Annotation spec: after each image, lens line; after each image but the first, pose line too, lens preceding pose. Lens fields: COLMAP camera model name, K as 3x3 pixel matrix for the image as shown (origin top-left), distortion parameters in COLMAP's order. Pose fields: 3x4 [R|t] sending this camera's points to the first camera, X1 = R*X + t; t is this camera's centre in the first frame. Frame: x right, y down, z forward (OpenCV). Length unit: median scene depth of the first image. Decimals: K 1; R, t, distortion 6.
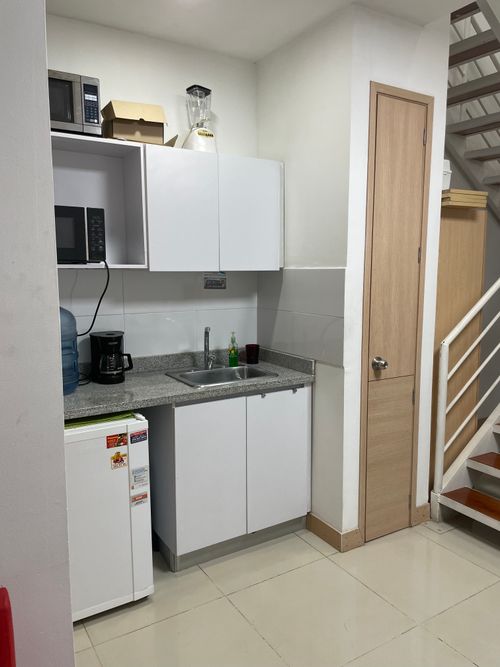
lens RADIAL K [[511.1, 0, 250.0], [0, 511.1, 333.5], [0, 0, 1]] dist [0.079598, -0.112323]
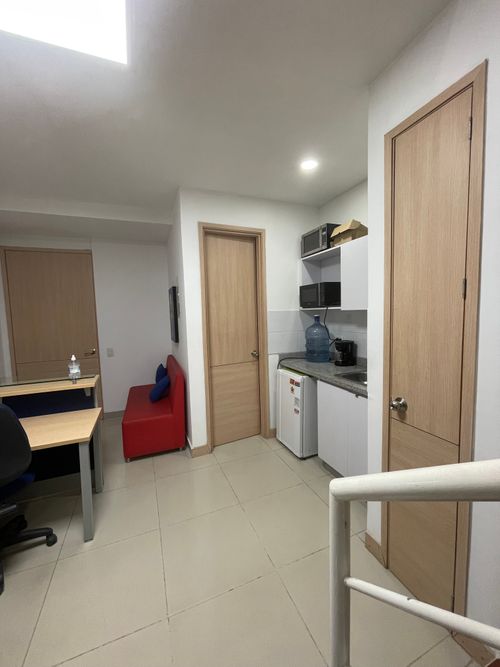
lens RADIAL K [[268.8, 0, 248.2], [0, 268.8, 331.1], [0, 0, 1]] dist [-0.001789, -0.000136]
pose [[-0.173334, 0.081311, -0.981501, 0.743004], [-0.091495, 0.990947, 0.098252, -0.098081], [0.980604, 0.106833, -0.164325, 0.739282]]
